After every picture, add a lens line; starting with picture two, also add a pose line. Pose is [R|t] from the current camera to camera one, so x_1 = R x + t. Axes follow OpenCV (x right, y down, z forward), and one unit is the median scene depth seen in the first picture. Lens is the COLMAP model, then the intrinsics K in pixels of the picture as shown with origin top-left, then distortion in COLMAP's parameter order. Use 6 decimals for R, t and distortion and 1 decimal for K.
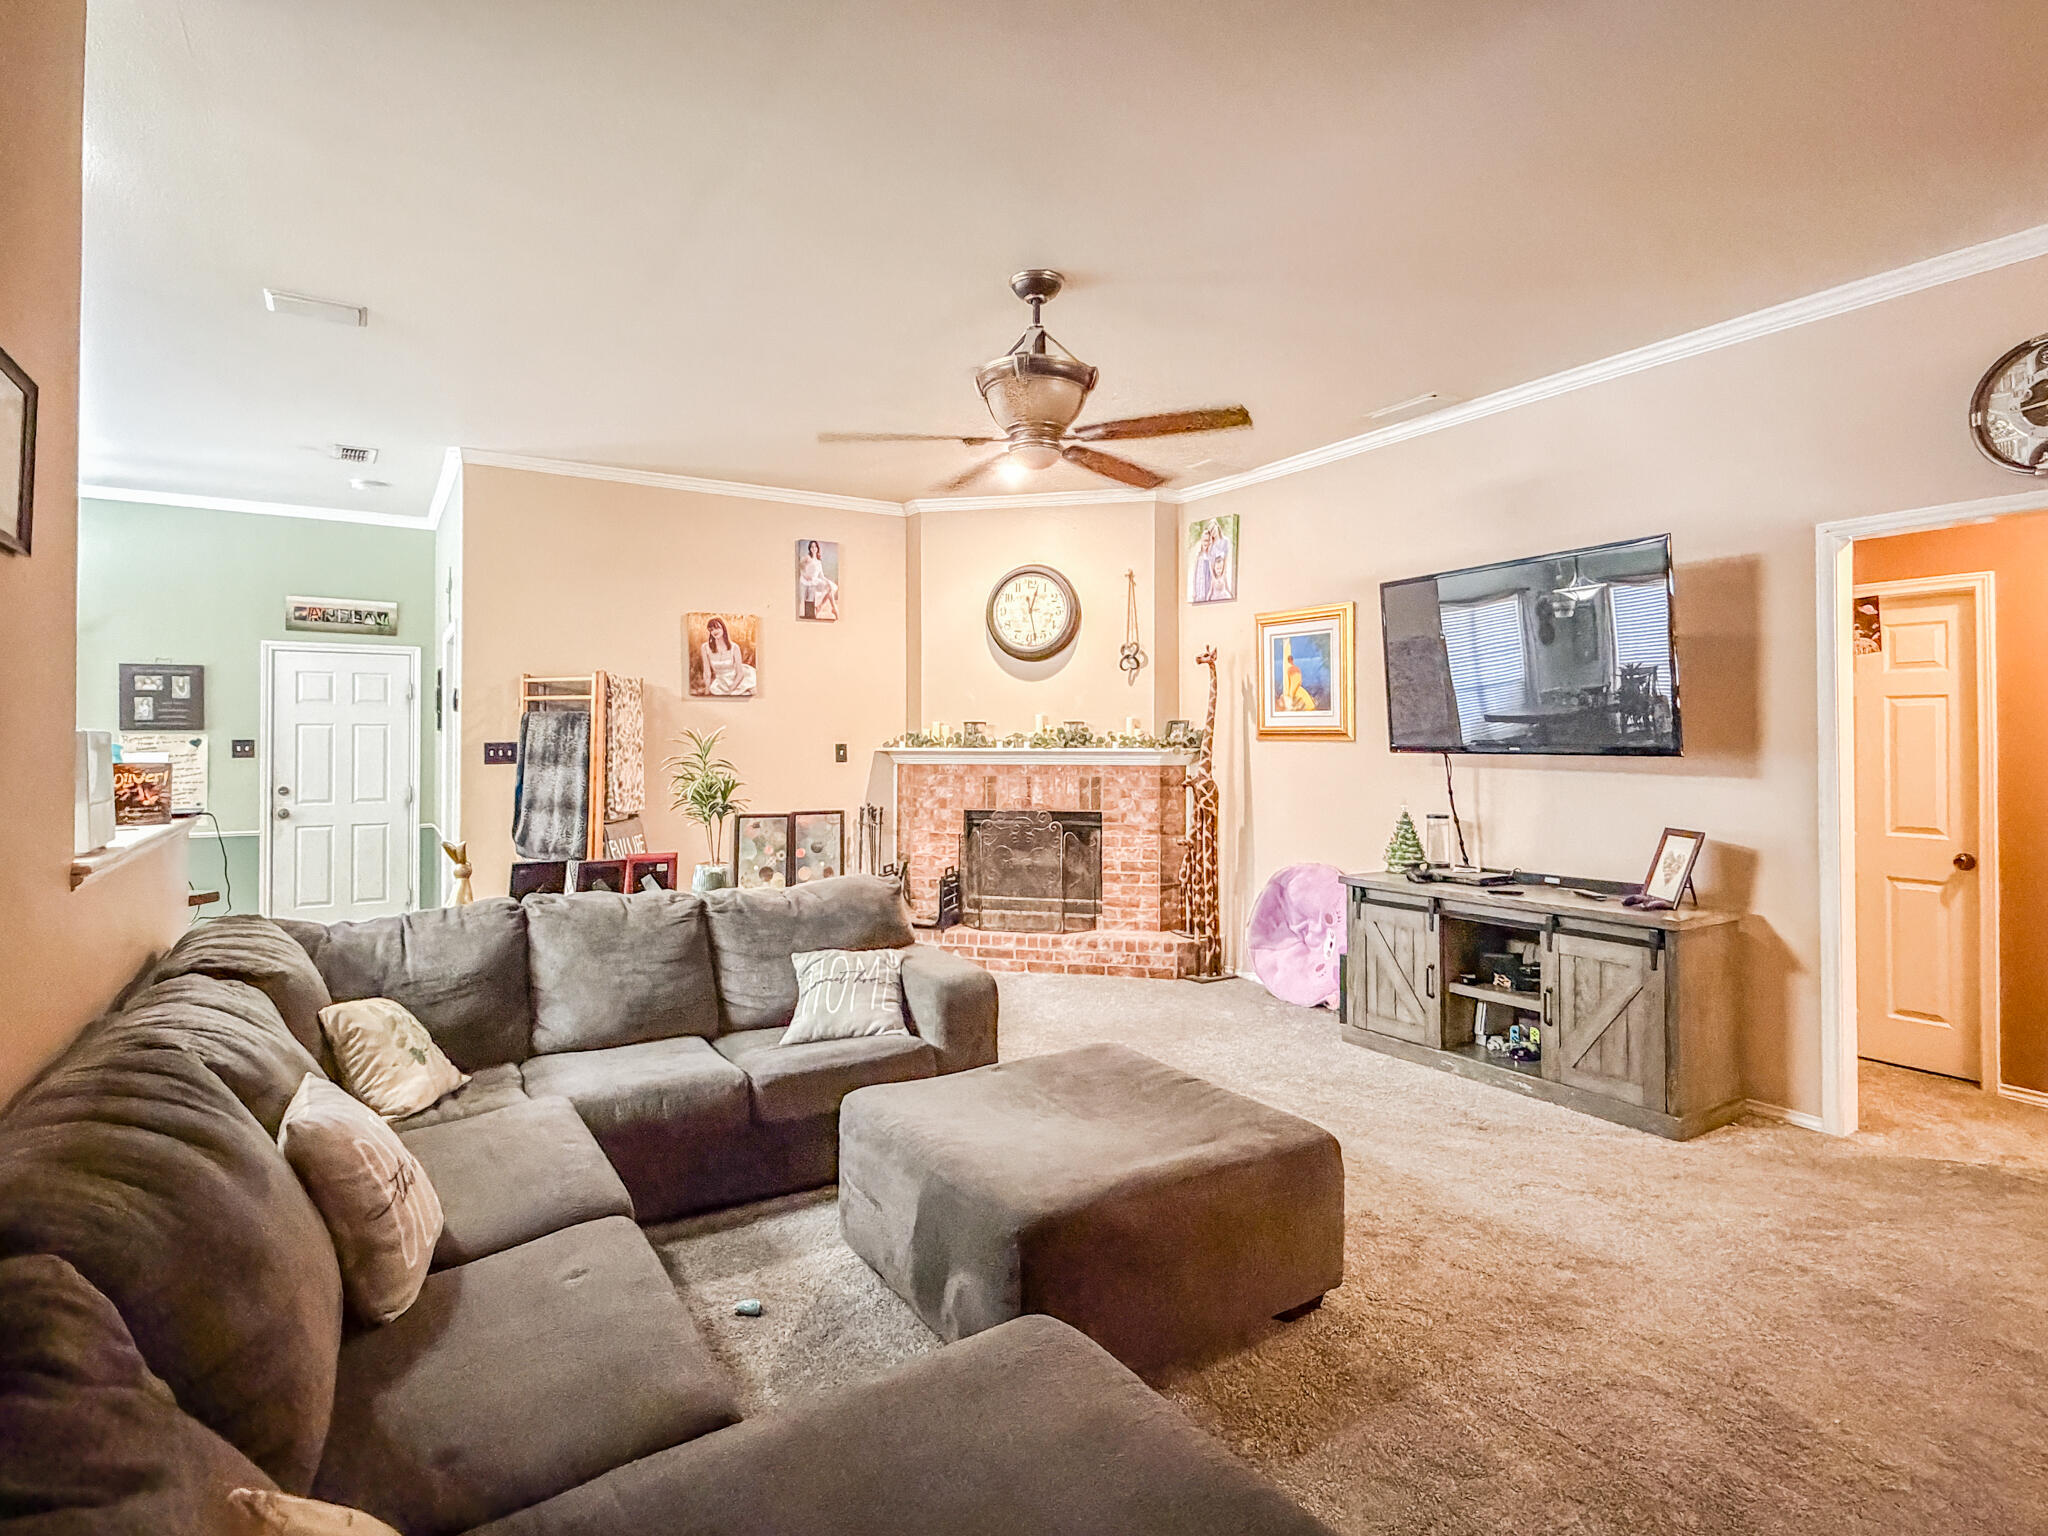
lens RADIAL K [[1077.2, 0, 978.3], [0, 1077.2, 733.9], [0, 0, 1]] dist [0.020366, 0.004859]
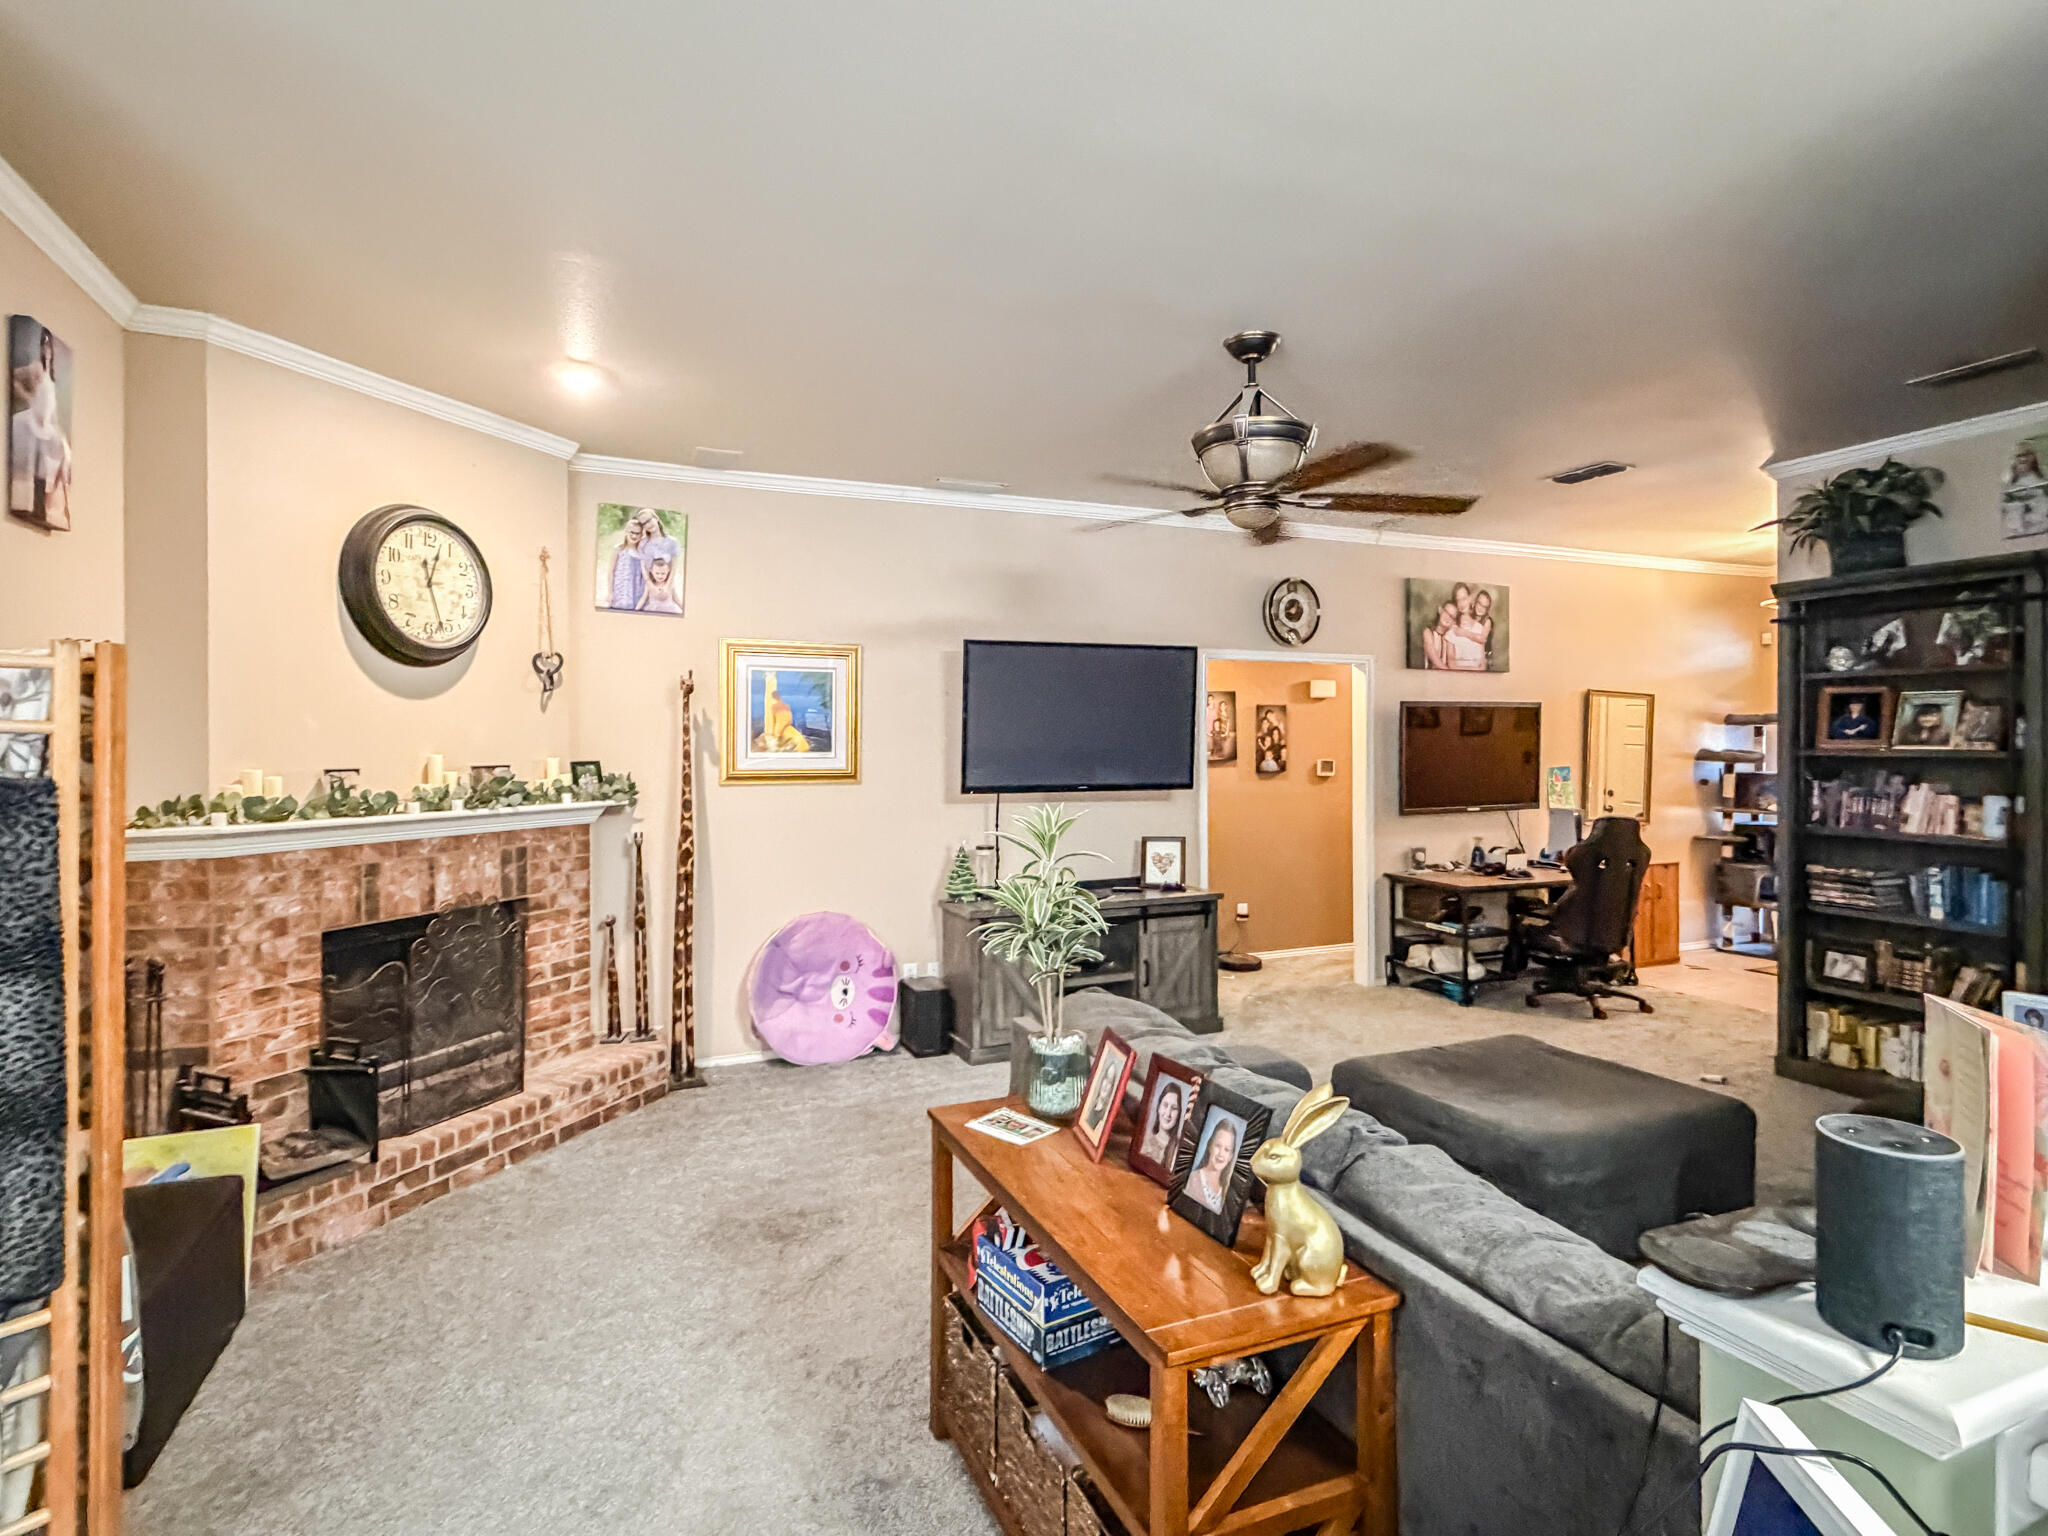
lens RADIAL K [[1077.2, 0, 1041.3], [0, 1077.2, 756.8], [0, 0, 1]] dist [0.020366, 0.004859]
pose [[0.115840, -0.012055, 0.993195, -0.539132], [-0.000877, 0.999925, 0.012239, -0.025780], [-0.993267, -0.002289, 0.115821, 0.612364]]
